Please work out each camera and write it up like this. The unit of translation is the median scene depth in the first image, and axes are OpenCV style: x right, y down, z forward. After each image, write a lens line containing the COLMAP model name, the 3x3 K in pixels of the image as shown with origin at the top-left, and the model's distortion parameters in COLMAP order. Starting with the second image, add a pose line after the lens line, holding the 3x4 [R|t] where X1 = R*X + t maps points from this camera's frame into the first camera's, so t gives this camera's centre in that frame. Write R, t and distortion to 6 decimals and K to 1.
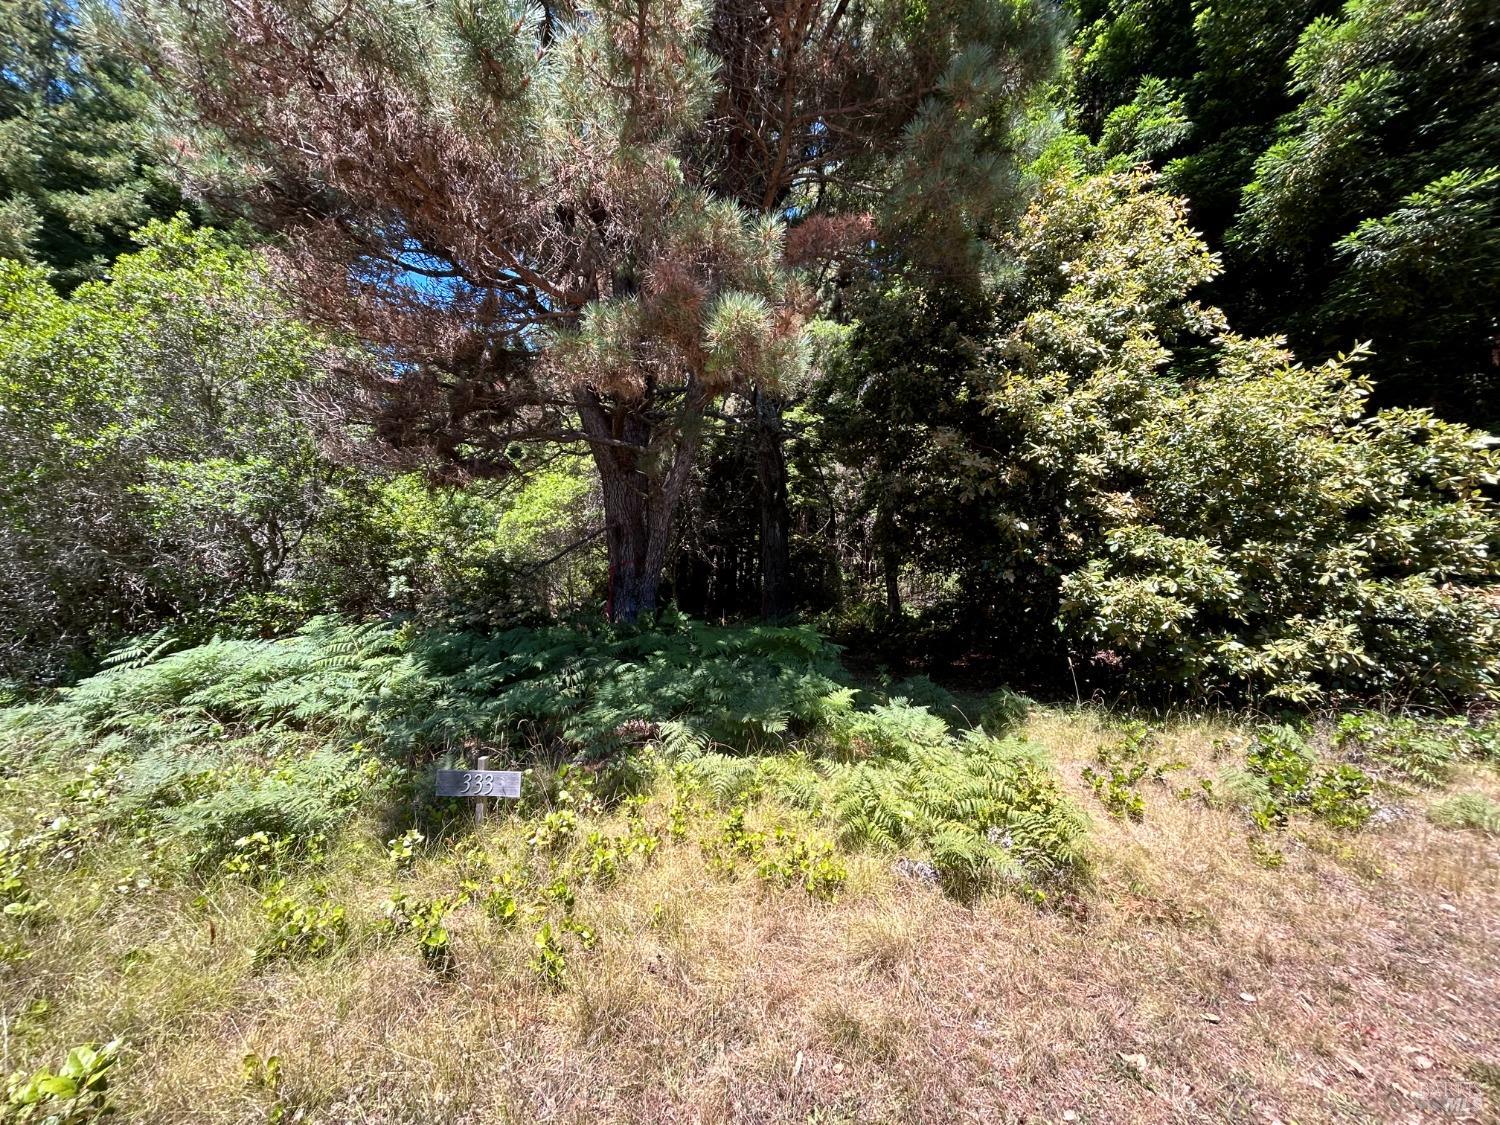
lens RADIAL K [[600.0, 0, 750.0], [0, 600.0, 562.5], [0, 0, 1]] dist [-0.002574, -0.000758]
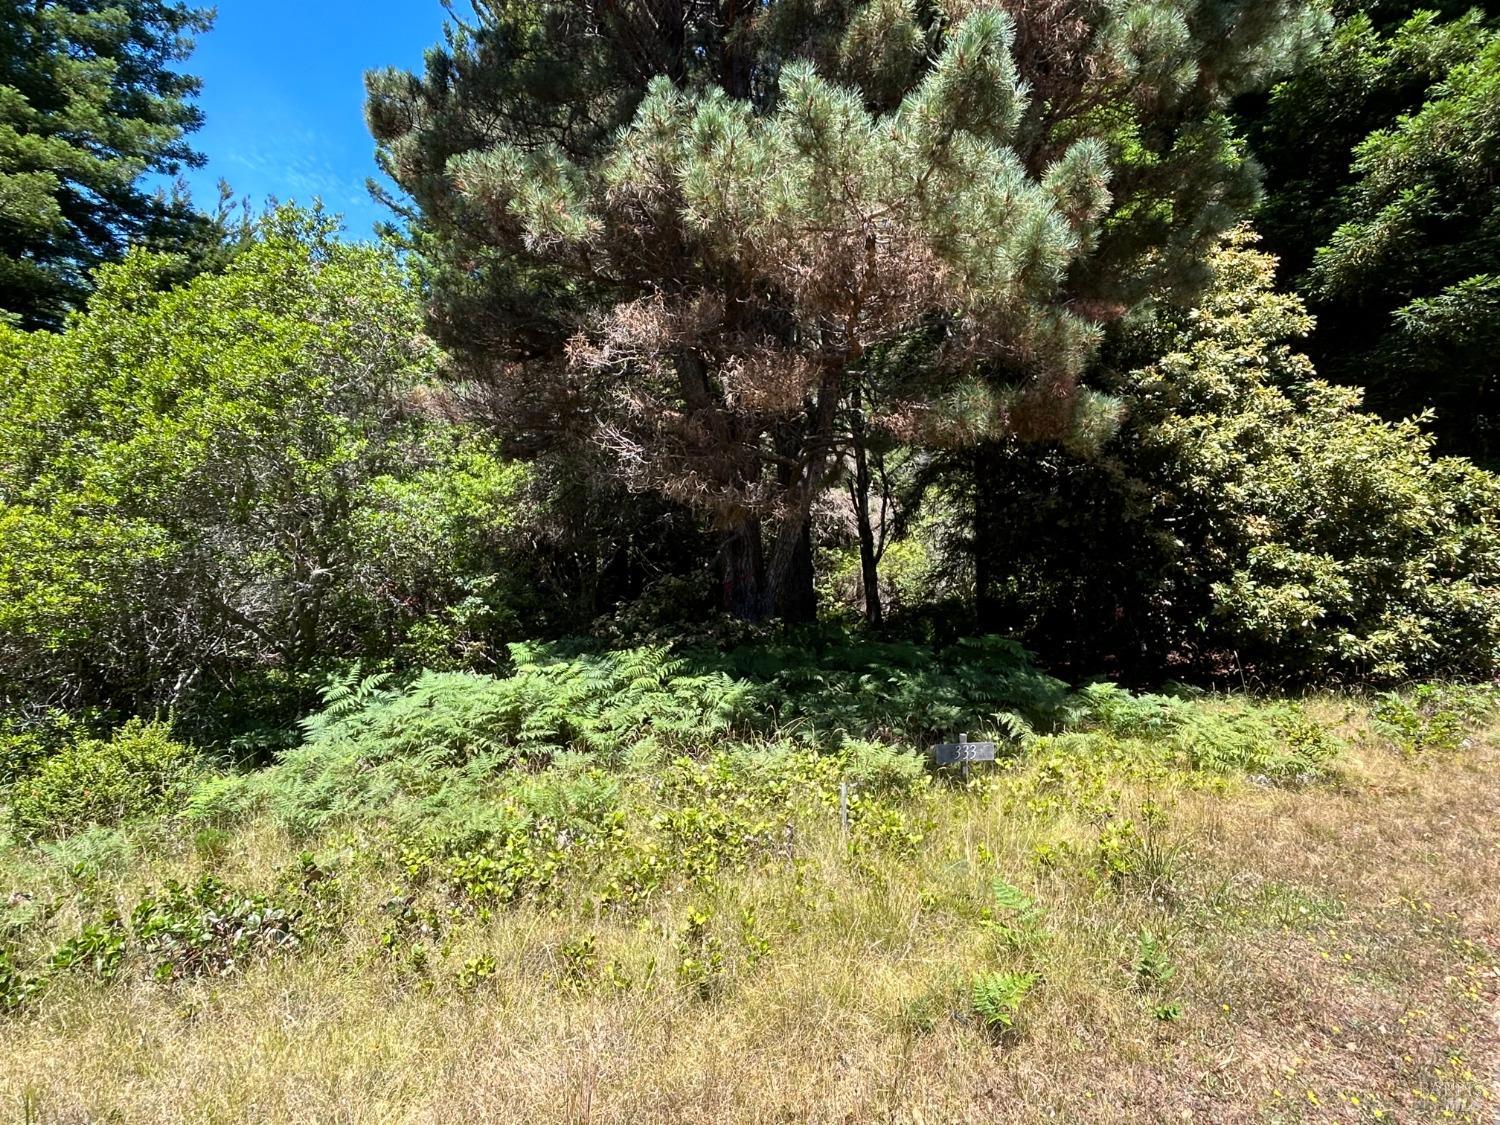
lens RADIAL K [[841.6, 0, 750.0], [0, 841.6, 562.5], [0, 0, 1]] dist [-0.023941, 0.017167]
pose [[0.976408, -0.019375, 0.215061, -0.839163], [0.017315, 0.999784, 0.011456, -0.065178], [-0.215237, -0.007462, 0.976533, -0.487762]]
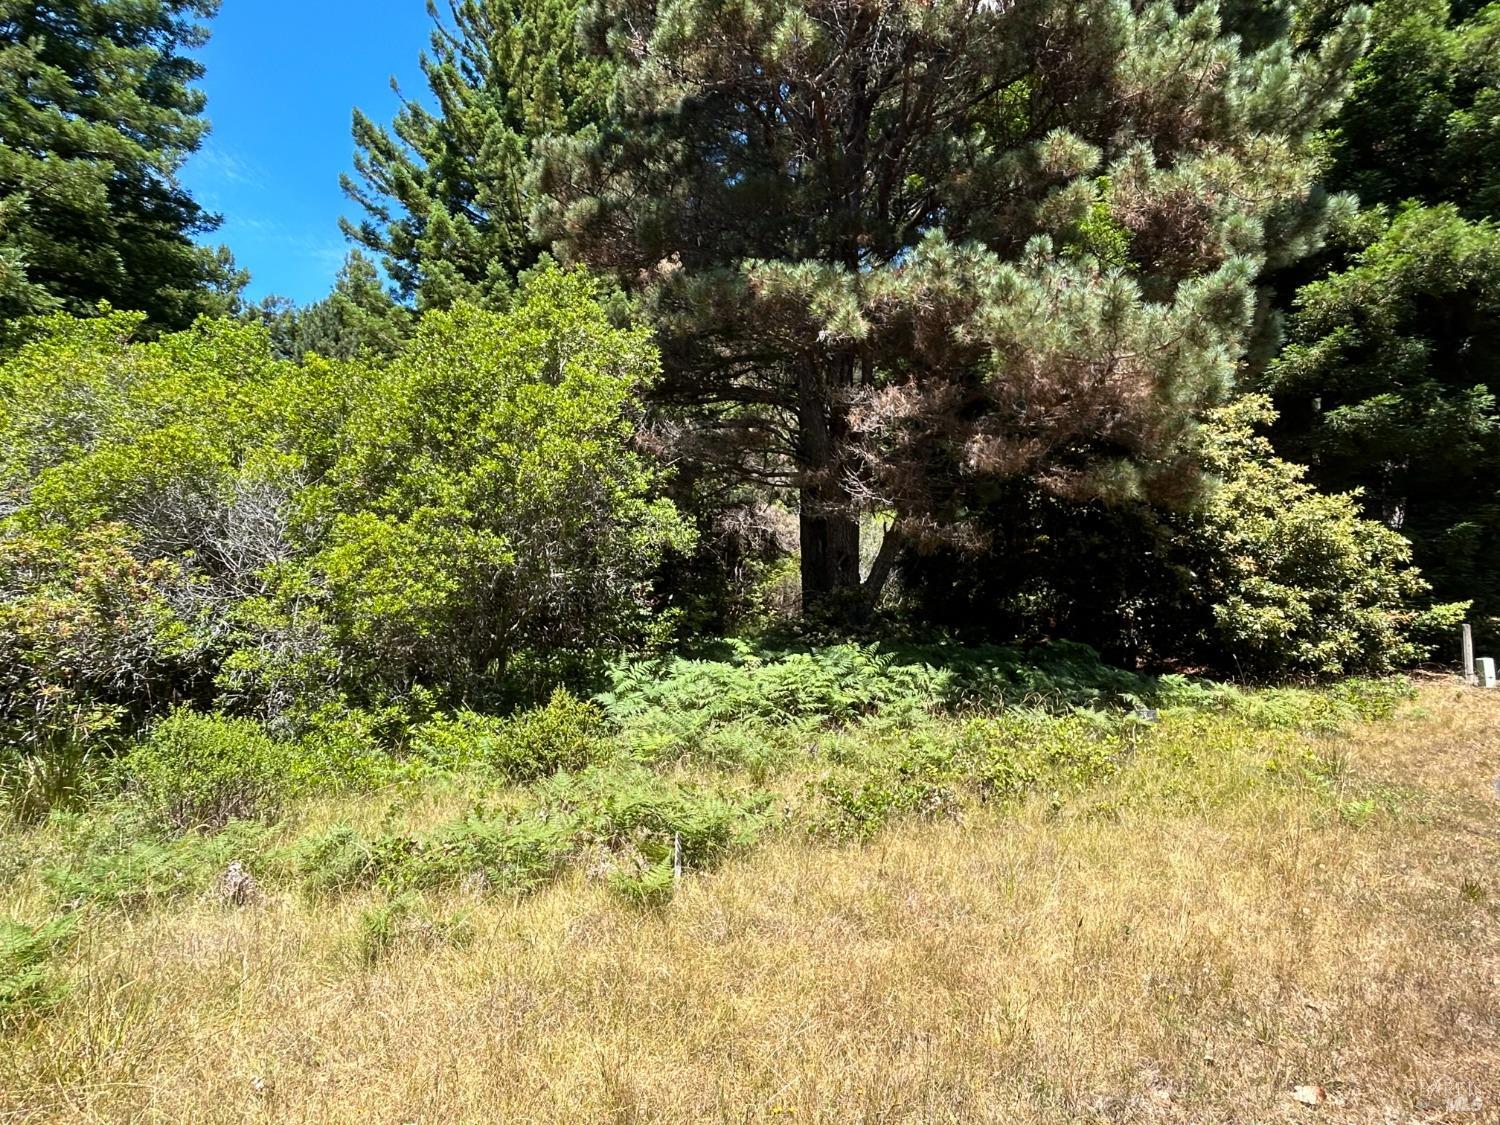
lens RADIAL K [[841.6, 0, 750.0], [0, 841.6, 562.5], [0, 0, 1]] dist [-0.023941, 0.017167]
pose [[0.922175, 0.015590, 0.386457, -1.740649], [-0.018123, 0.999832, 0.002911, -0.089253], [-0.386347, -0.009688, 0.922303, -0.695040]]
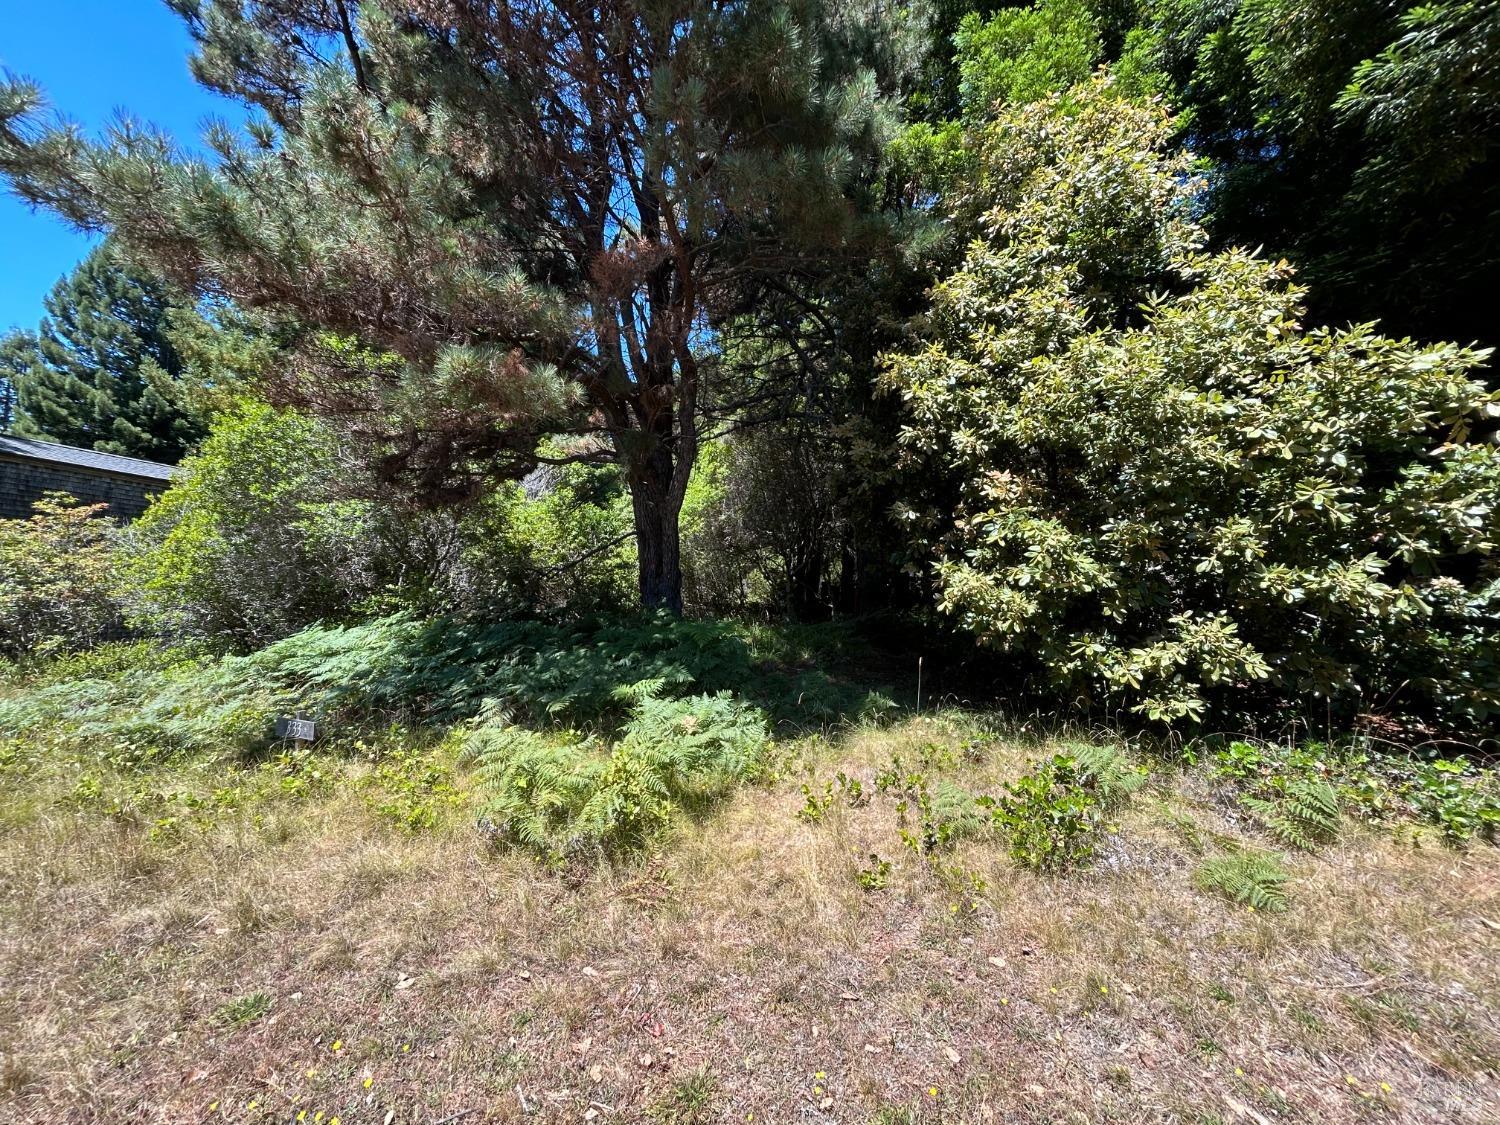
lens RADIAL K [[600.0, 0, 750.0], [0, 600.0, 562.5], [0, 0, 1]] dist [-0.002574, -0.000758]
pose [[0.926674, -0.027974, -0.374822, 0.668331], [0.029063, 0.999574, -0.002748, 0.008869], [0.374740, -0.008347, 0.927093, 0.059257]]
